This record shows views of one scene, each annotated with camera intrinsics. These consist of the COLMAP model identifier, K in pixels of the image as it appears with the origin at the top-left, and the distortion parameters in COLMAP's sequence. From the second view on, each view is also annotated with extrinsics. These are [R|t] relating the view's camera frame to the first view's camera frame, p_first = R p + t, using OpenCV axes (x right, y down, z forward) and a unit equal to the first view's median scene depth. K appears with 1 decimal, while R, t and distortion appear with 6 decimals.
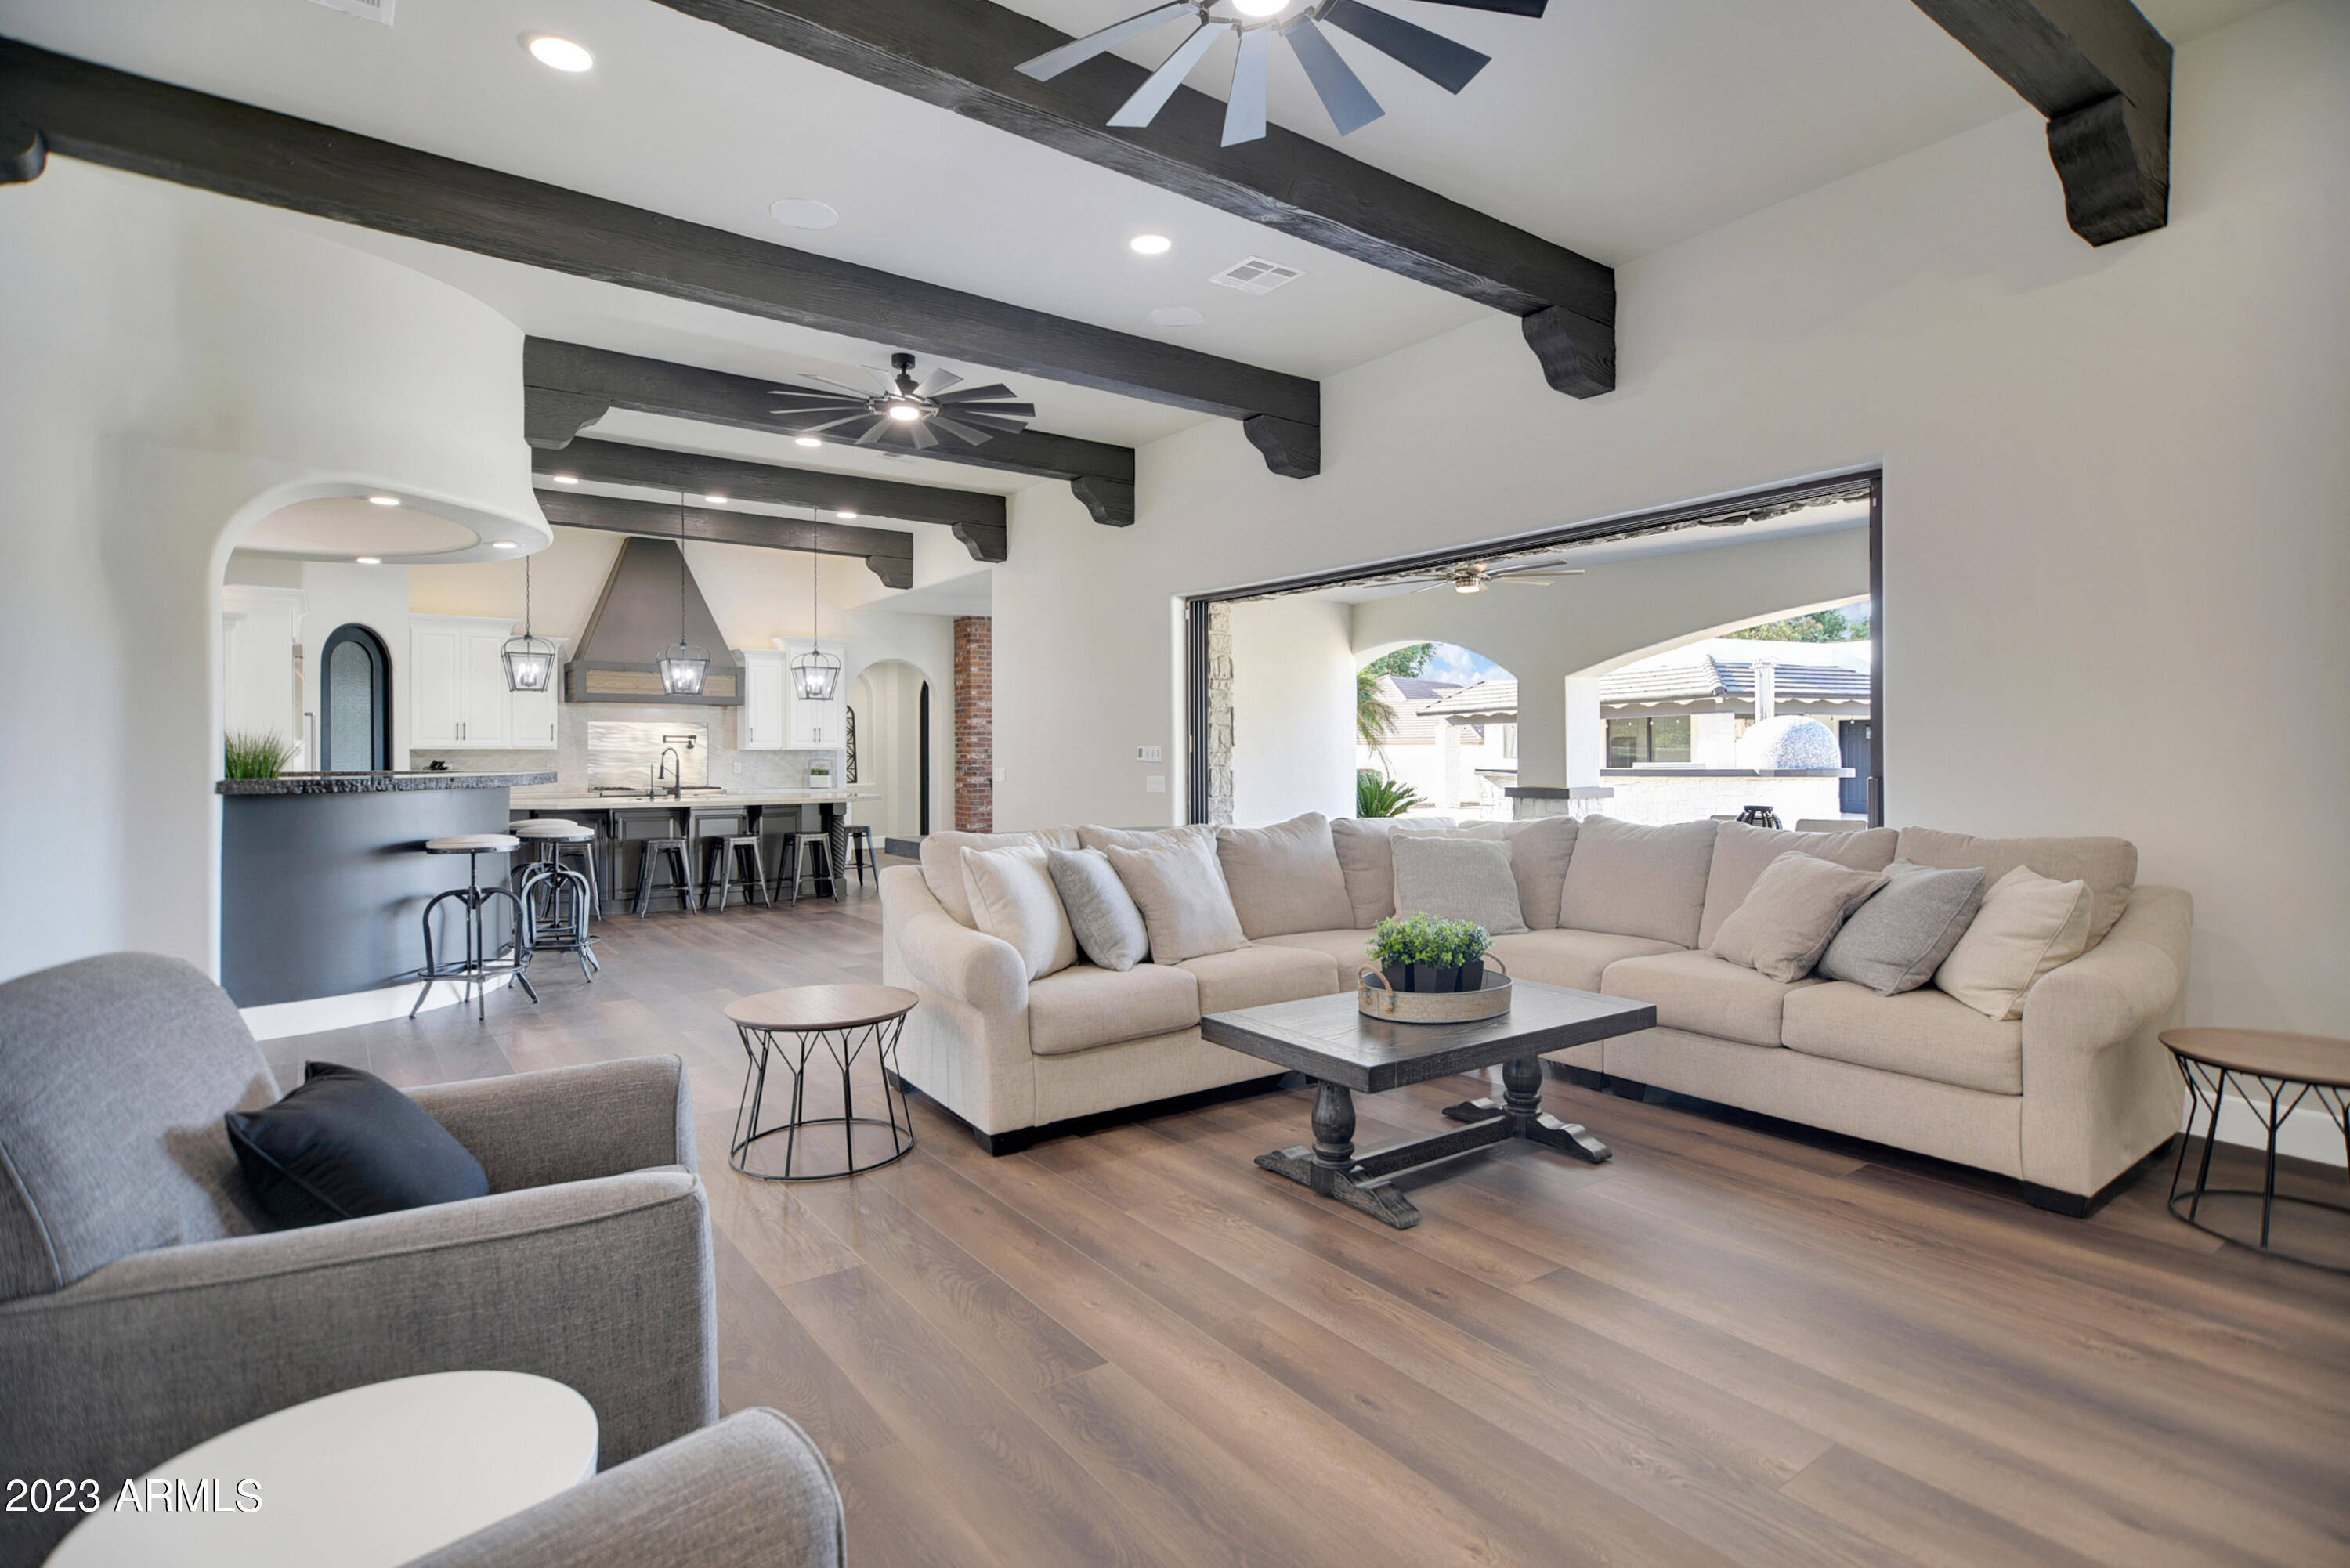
lens RADIAL K [[1110.6, 0, 1194.7], [0, 1110.6, 759.5], [0, 0, 1]] dist [0.000264, -0.000214]
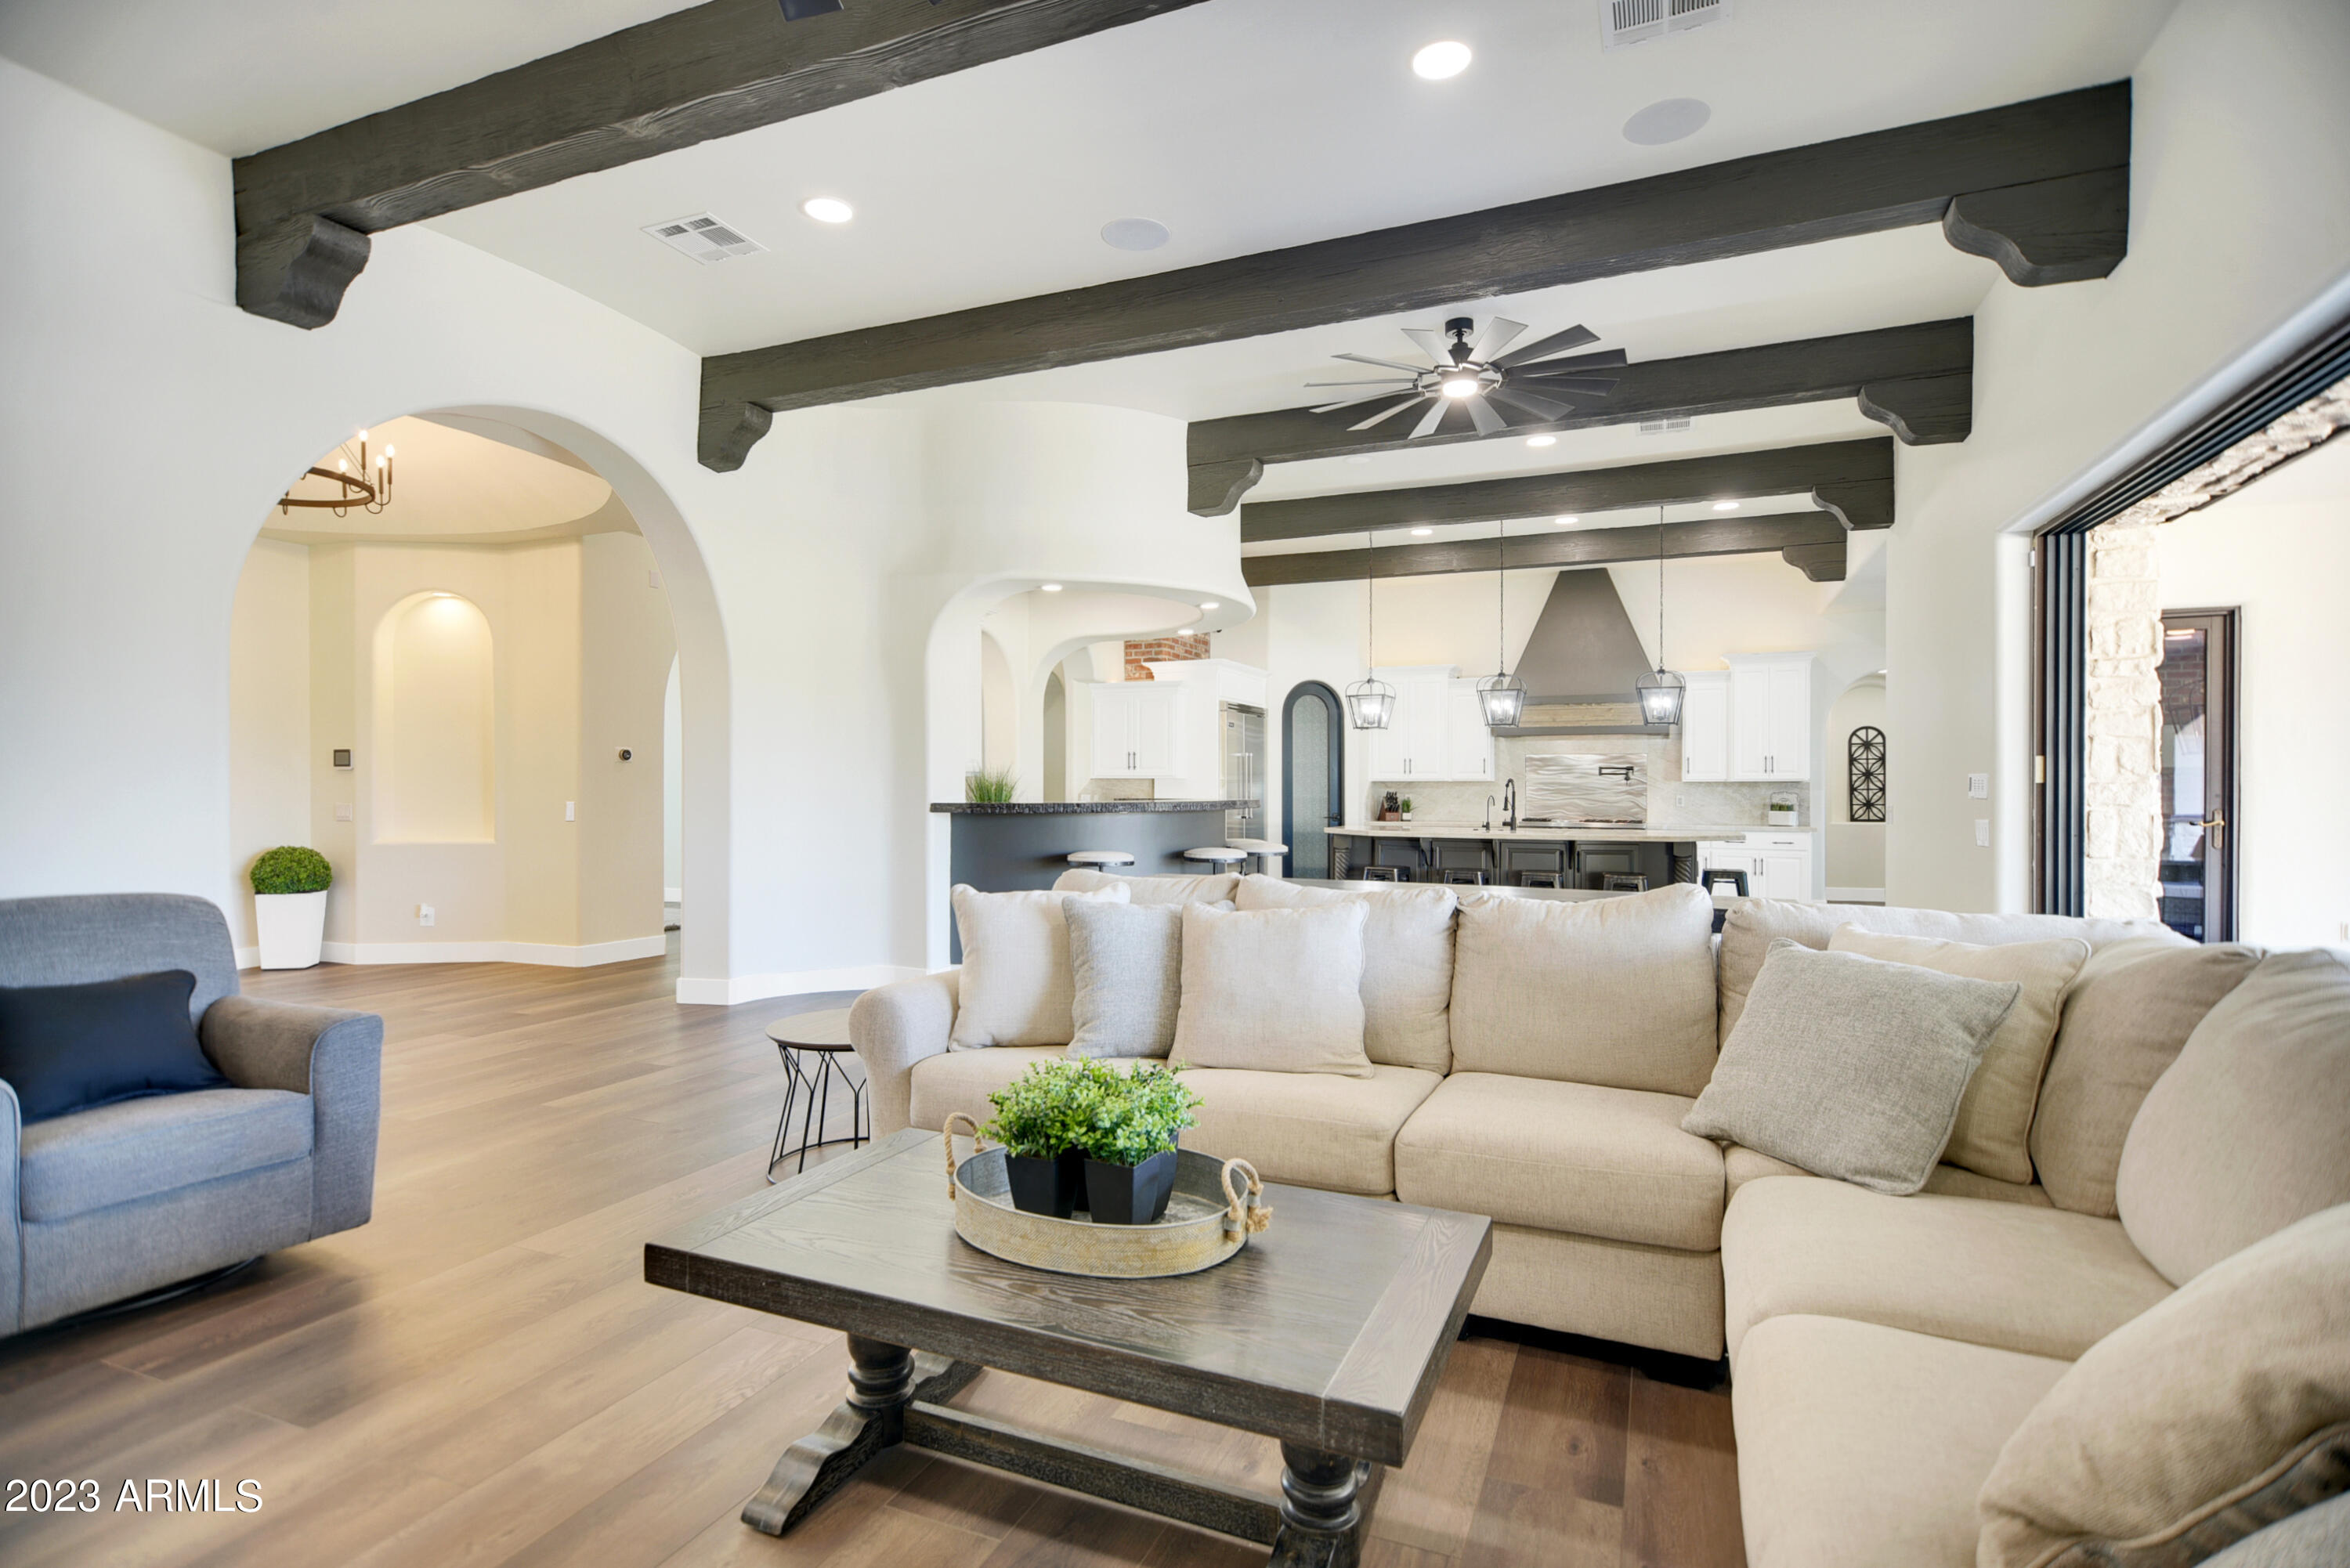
lens RADIAL K [[1110.6, 0, 1178.3], [0, 1110.6, 795.8], [0, 0, 1]] dist [0.000264, -0.000214]
pose [[0.522501, 0.008723, -0.852594, 0.271401], [-0.005752, 0.999961, 0.006706, -0.001230], [0.852619, 0.001400, 0.522530, 0.277499]]
